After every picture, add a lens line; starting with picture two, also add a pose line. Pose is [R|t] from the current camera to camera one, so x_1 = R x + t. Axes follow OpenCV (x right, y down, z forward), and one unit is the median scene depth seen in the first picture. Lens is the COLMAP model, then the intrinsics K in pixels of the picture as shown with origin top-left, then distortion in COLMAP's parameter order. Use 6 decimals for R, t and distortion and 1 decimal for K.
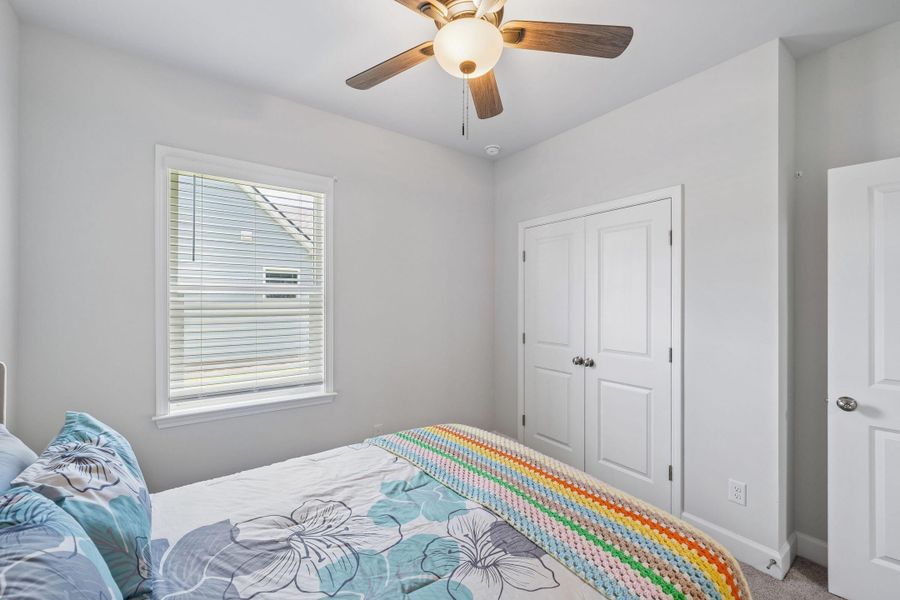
lens RADIAL K [[365.2, 0, 450.0], [0, 365.2, 300.0], [0, 0, 1]] dist [0.001292, 0.000113]
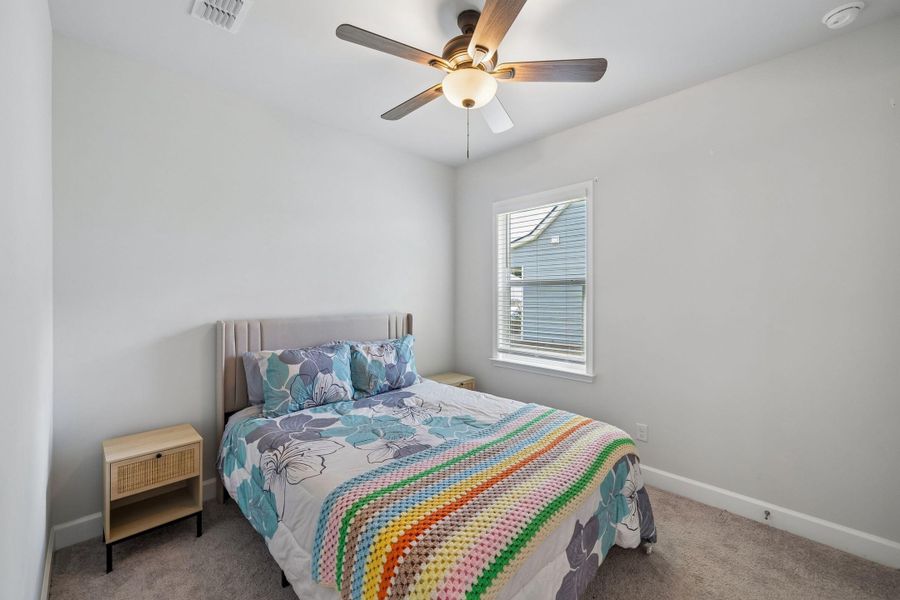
lens RADIAL K [[365.2, 0, 450.0], [0, 365.2, 300.0], [0, 0, 1]] dist [0.001292, 0.000113]
pose [[0.165664, 0.006468, -0.986161, 1.329308], [0.001198, 0.999976, 0.006759, 0.038250], [0.986181, -0.002301, 0.165653, 0.746650]]
